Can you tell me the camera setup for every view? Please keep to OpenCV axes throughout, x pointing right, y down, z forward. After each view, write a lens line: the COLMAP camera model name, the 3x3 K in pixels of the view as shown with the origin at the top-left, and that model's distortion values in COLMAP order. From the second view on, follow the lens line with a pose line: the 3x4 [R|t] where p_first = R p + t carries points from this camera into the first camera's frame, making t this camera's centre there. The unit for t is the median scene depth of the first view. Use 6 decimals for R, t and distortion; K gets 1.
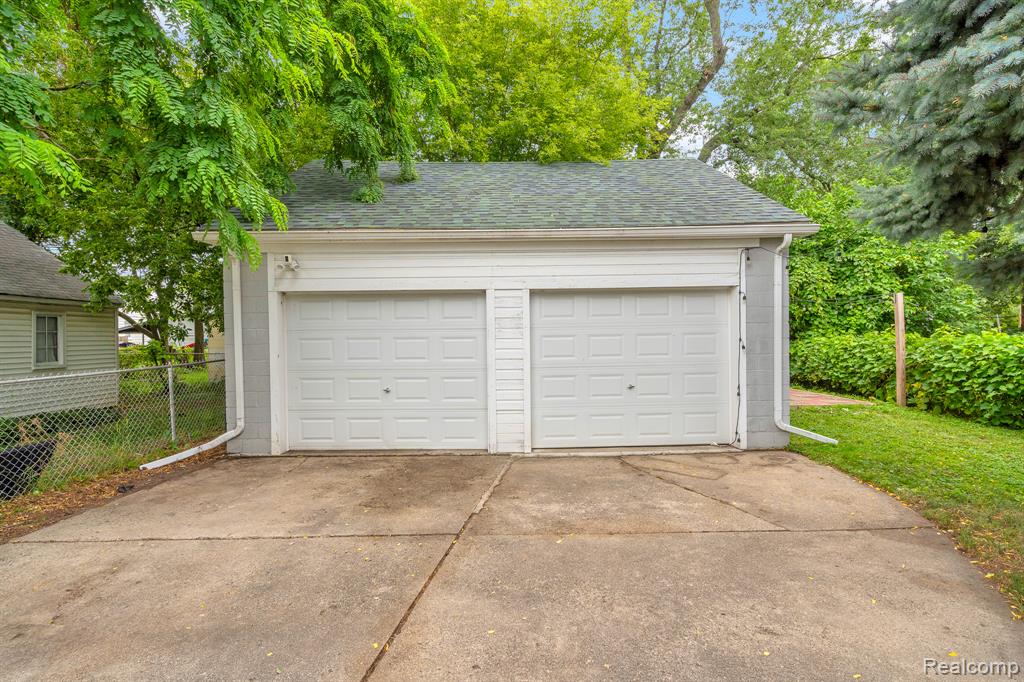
lens RADIAL K [[460.6, 0, 508.6], [0, 460.6, 342.2], [0, 0, 1]] dist [-0.002680, 0.000482]
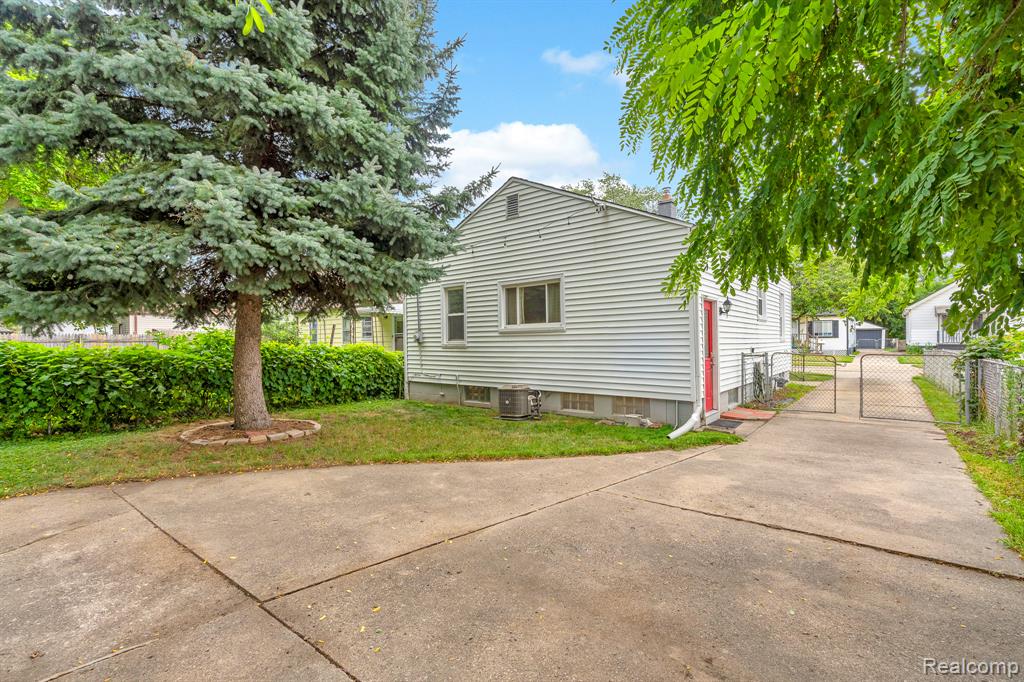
lens RADIAL K [[460.6, 0, 508.6], [0, 460.6, 342.2], [0, 0, 1]] dist [-0.002680, 0.000482]
pose [[-0.775261, 0.016786, 0.631418, -0.533742], [0.023621, 0.999718, 0.002424, -0.003093], [-0.631199, 0.016794, -0.775439, 0.773236]]
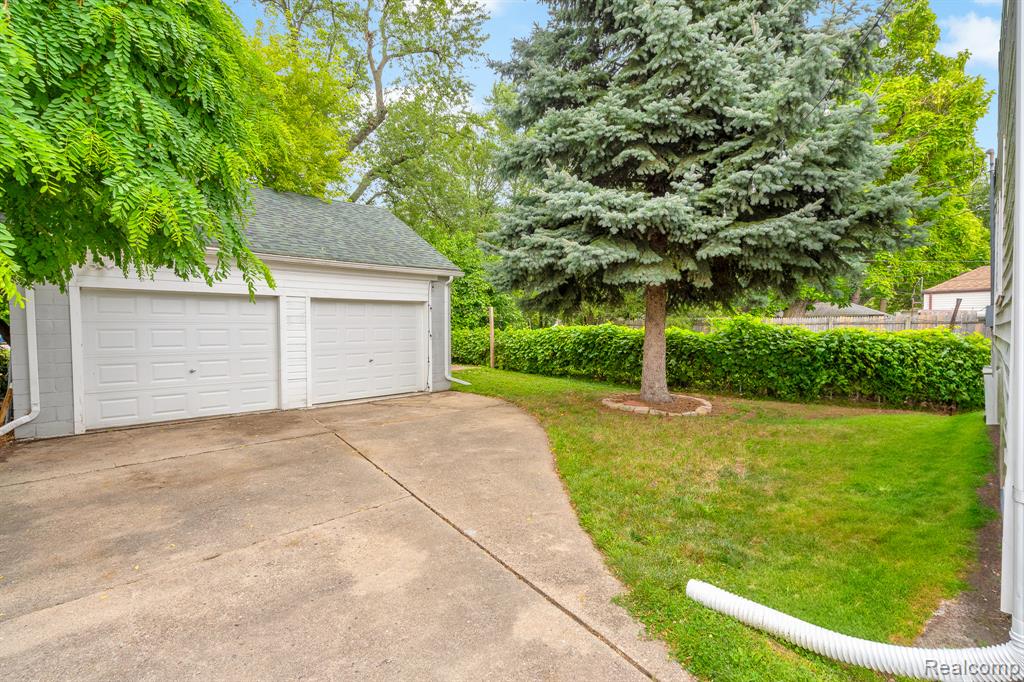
lens RADIAL K [[460.6, 0, 508.6], [0, 460.6, 342.2], [0, 0, 1]] dist [-0.002680, 0.000482]
pose [[0.720138, -0.012894, 0.693711, -0.529456], [0.003788, 0.999885, 0.014653, 0.011282], [-0.693820, -0.007924, 0.720105, -0.520927]]
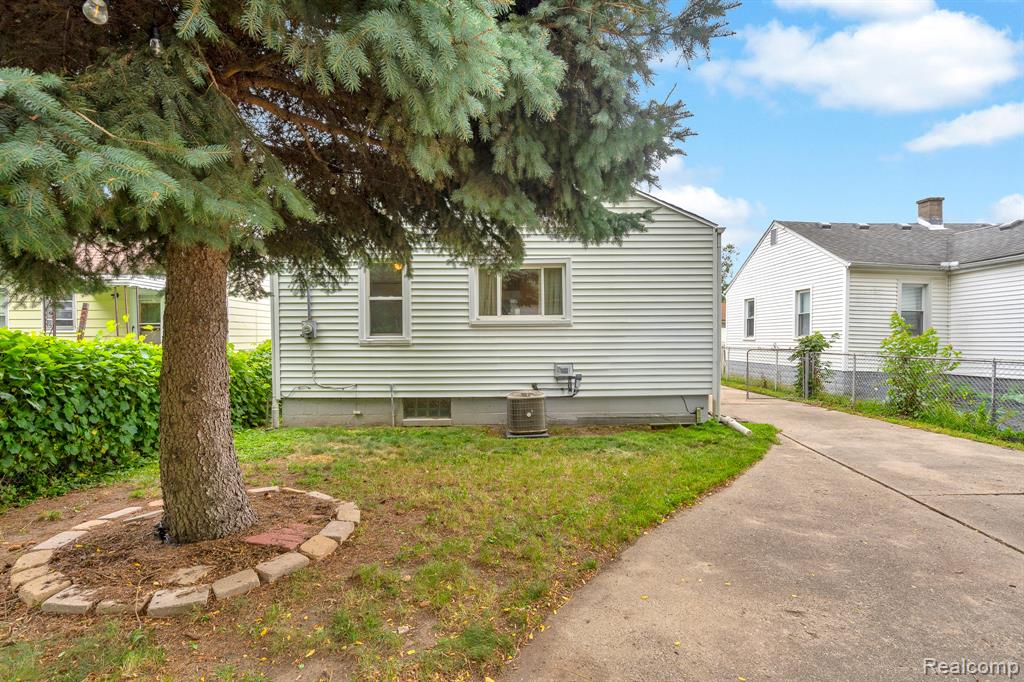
lens RADIAL K [[472.1, 0, 512.0], [0, 472.1, 341.0], [0, 0, 1]] dist [-0.000160, 0.000152]
pose [[-0.999795, 0.012831, -0.015690, 0.482691], [0.012553, 0.999765, 0.017690, -0.013249], [0.015914, 0.017489, -0.999720, 0.813796]]
